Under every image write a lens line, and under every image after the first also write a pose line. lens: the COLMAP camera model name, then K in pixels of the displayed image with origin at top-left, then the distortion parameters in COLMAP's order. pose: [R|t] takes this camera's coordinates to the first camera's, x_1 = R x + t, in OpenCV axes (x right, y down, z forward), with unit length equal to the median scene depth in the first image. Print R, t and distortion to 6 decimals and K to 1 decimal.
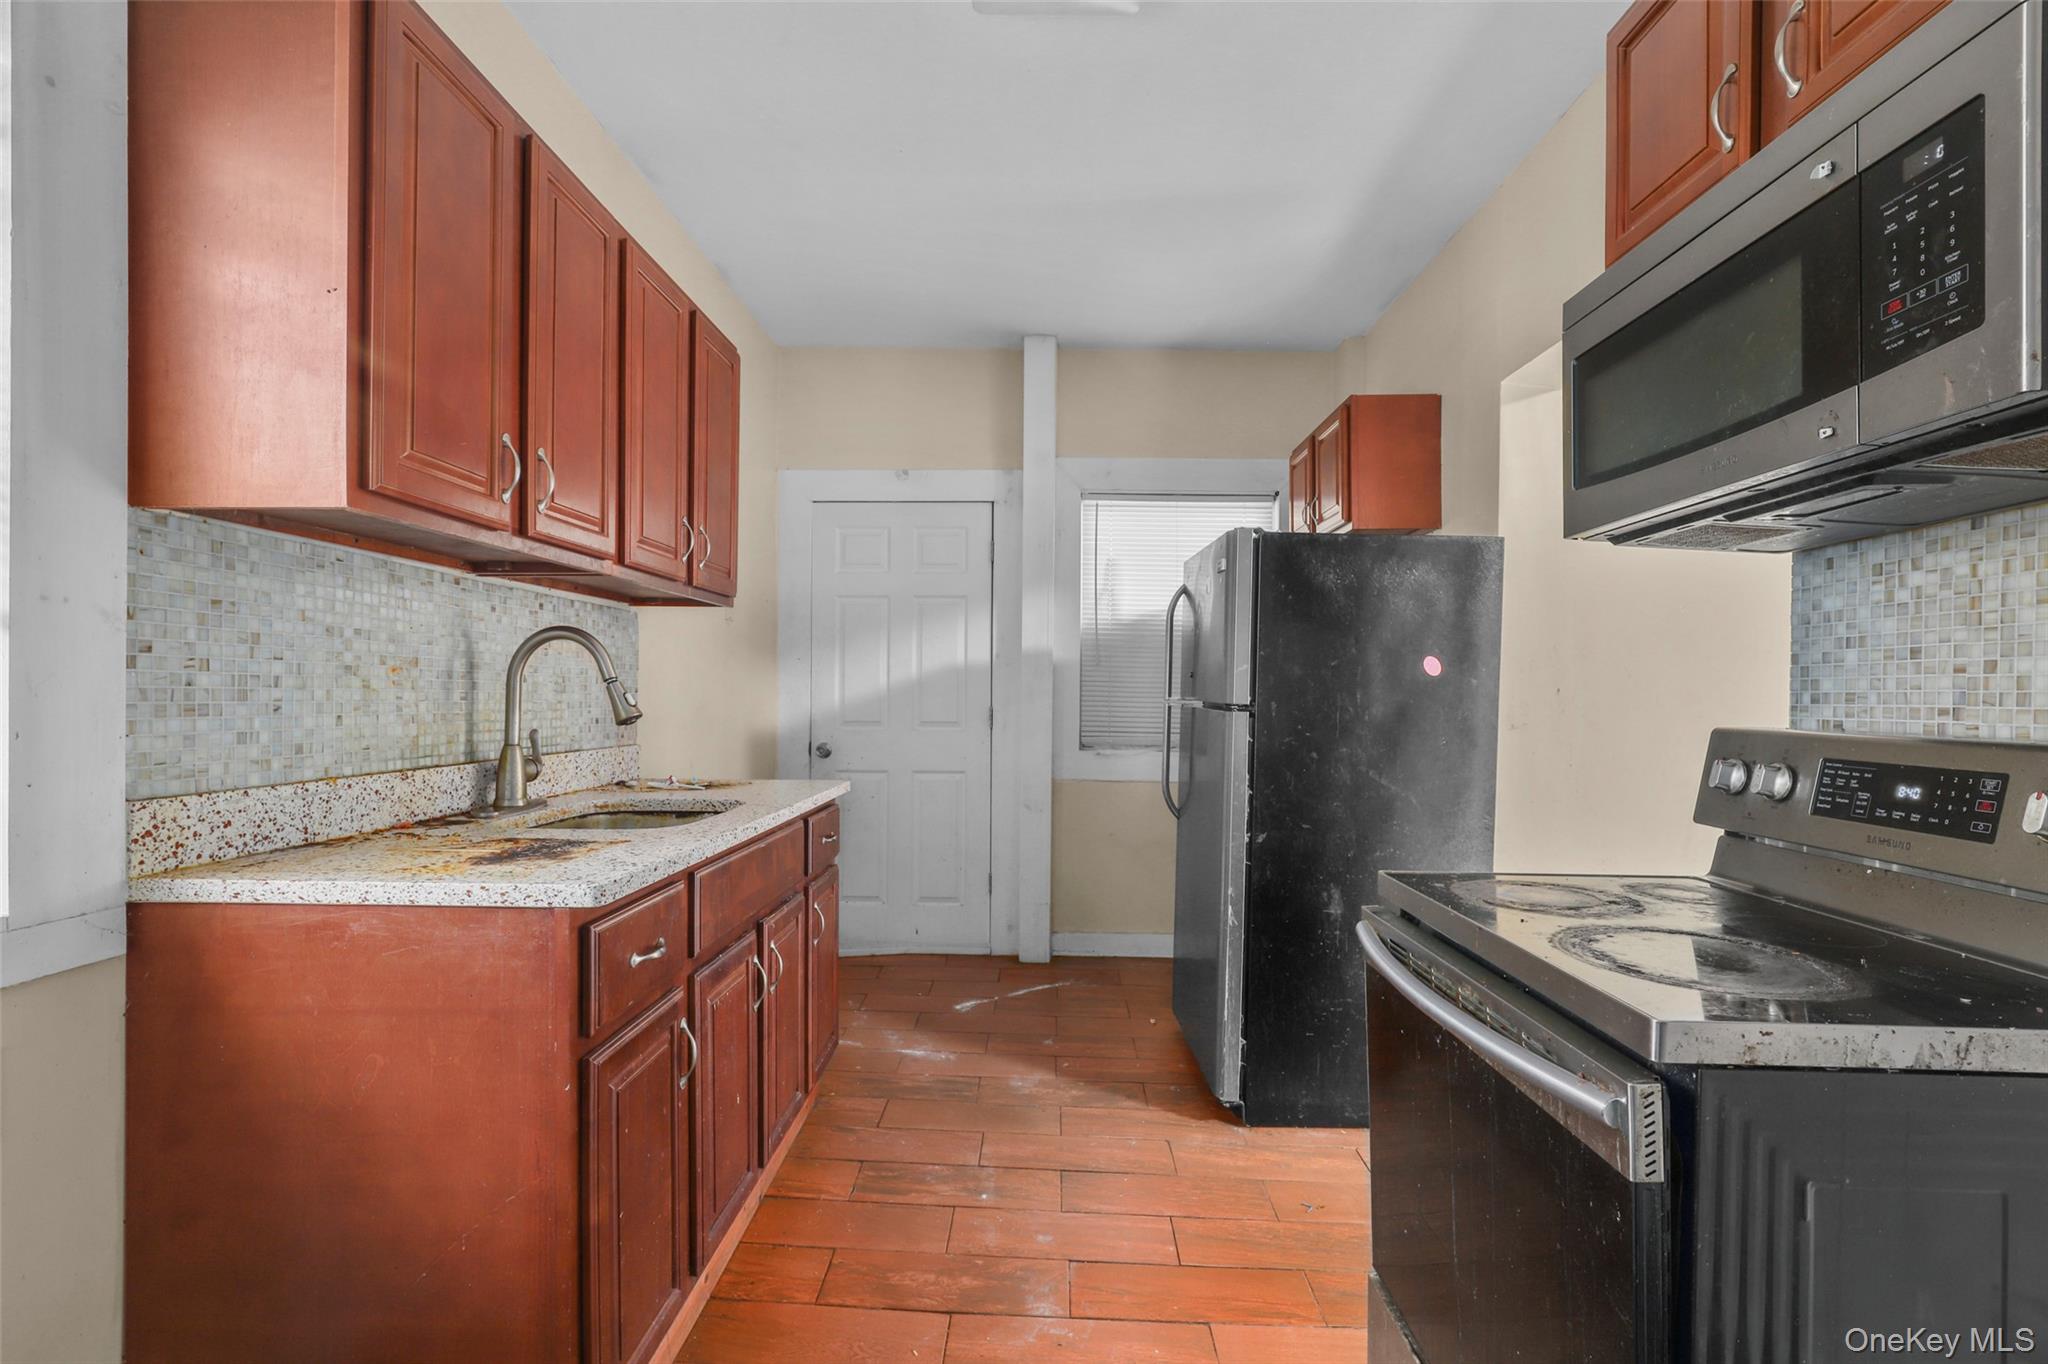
lens RADIAL K [[934.2, 0, 1023.8], [0, 934.2, 693.0], [0, 0, 1]] dist [-0.009246, 0.002736]
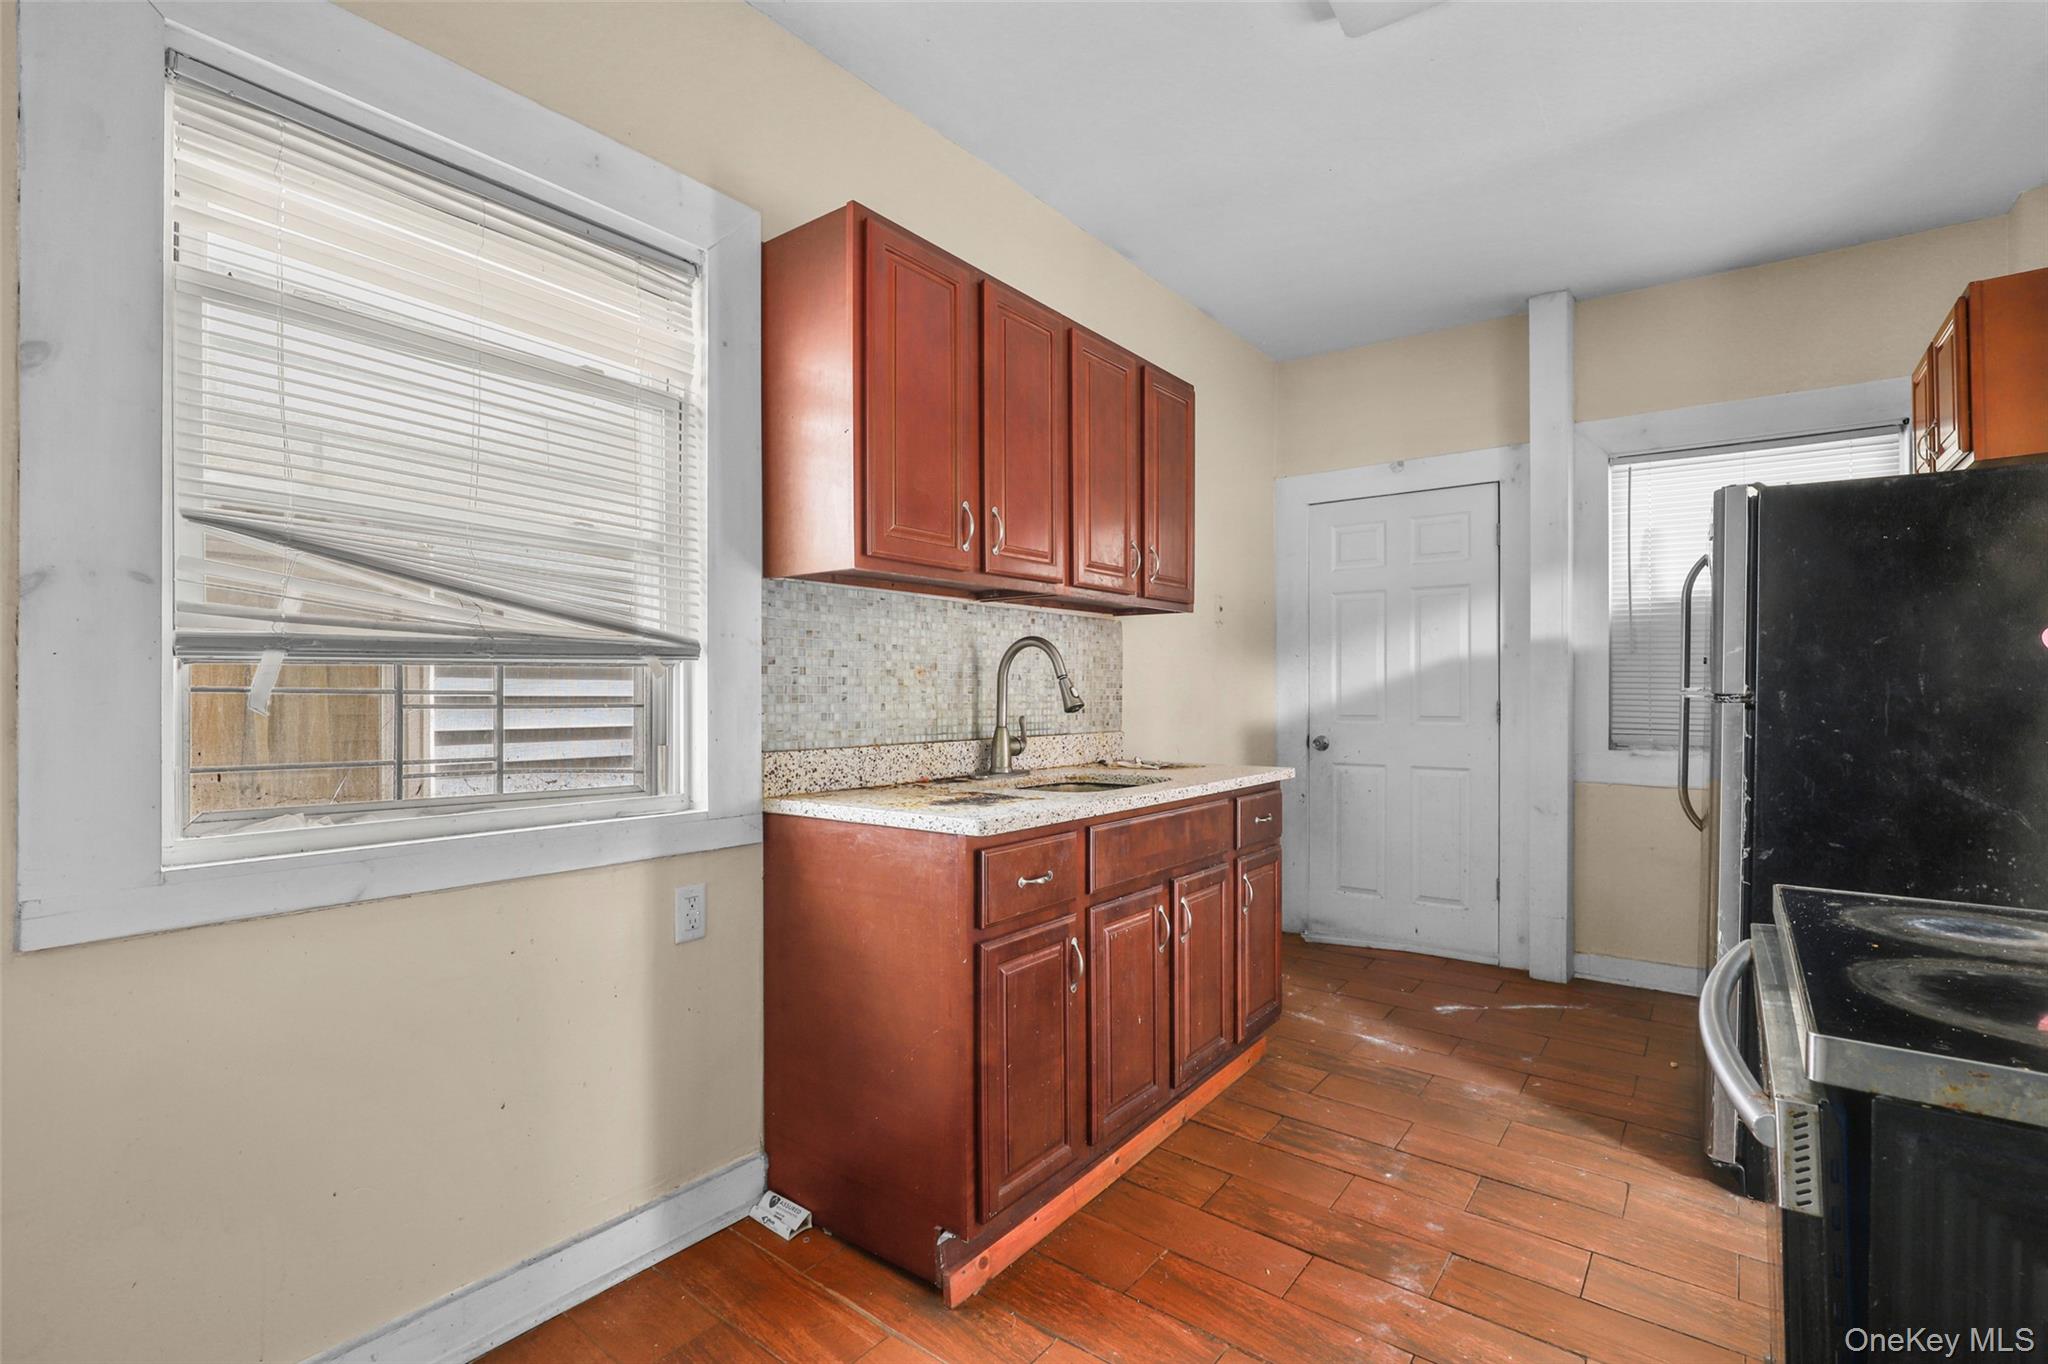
lens RADIAL K [[934.2, 0, 1034.2], [0, 934.2, 686.3], [0, 0, 1]] dist [-0.009246, 0.002736]
pose [[0.820818, -0.011070, -0.571083, 0.210284], [0.008113, 0.999937, -0.007721, 0.006865], [0.571132, 0.001704, 0.820856, -0.058461]]
